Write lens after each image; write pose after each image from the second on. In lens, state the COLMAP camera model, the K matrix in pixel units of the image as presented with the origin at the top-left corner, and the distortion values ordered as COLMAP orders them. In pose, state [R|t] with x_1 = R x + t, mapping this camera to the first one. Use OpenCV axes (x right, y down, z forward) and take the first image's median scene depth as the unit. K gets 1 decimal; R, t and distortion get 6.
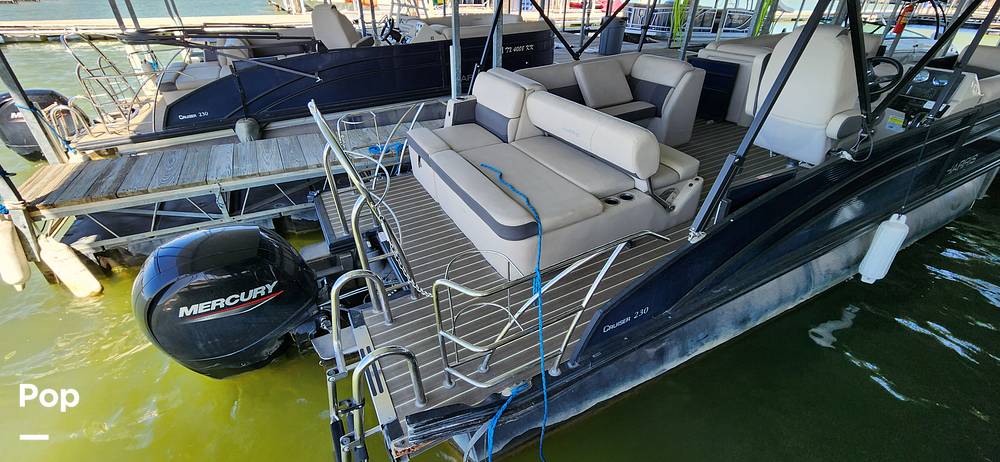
lens RADIAL K [[408.3, 0, 500.1], [0, 408.3, 232.0], [0, 0, 1]] dist [0.001497, -0.002253]
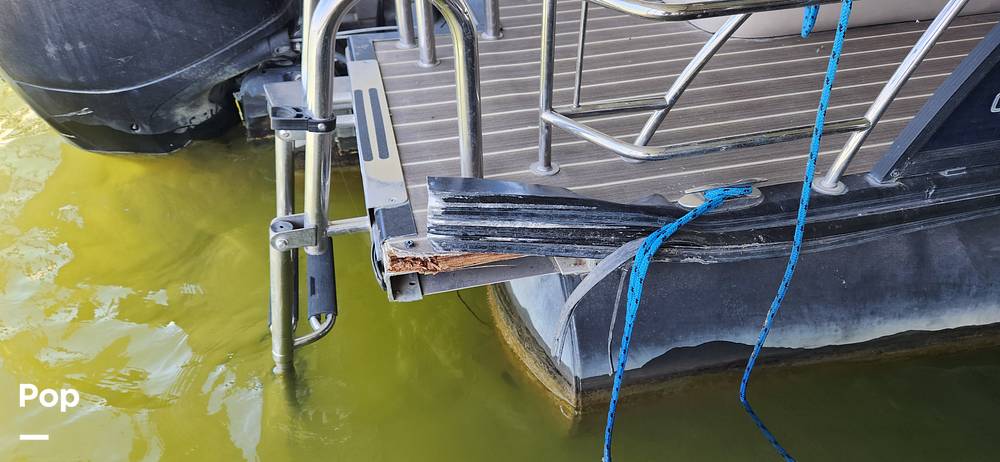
lens RADIAL K [[718.9, 0, 500.8], [0, 718.9, 230.7], [0, 0, 1]] dist [0.009792, 0.001249]
pose [[0.966436, 0.182001, -0.181321, -0.027957], [-0.159417, 0.978308, 0.132287, 0.337836], [0.201464, -0.098941, 0.974486, 0.293951]]
